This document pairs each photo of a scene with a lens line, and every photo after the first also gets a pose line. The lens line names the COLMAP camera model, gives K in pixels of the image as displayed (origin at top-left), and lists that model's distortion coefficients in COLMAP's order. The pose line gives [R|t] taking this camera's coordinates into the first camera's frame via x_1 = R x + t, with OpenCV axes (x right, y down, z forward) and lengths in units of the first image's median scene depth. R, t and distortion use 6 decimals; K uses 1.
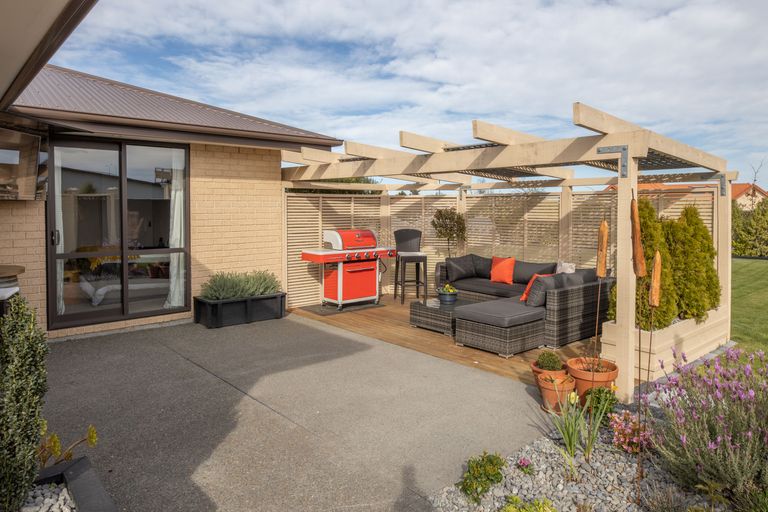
lens RADIAL K [[512.7, 0, 384.0], [0, 512.7, 256.0], [0, 0, 1]] dist [0.001071, 0.000310]
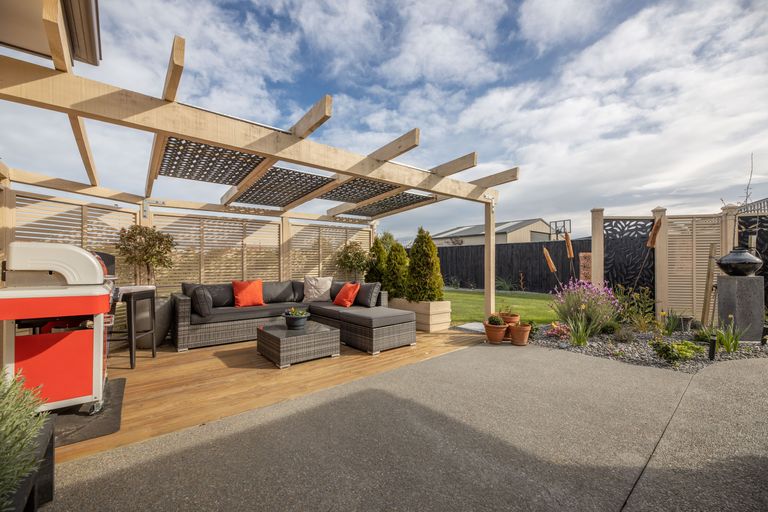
lens RADIAL K [[320.4, 0, 384.0], [0, 320.4, 256.0], [0, 0, 1]] dist [-0.000710, -0.000245]
pose [[0.020928, 0.017422, 0.999629, -0.379652], [0.095381, 0.995253, -0.019343, -0.006612], [-0.995221, 0.095750, 0.019167, 0.724116]]
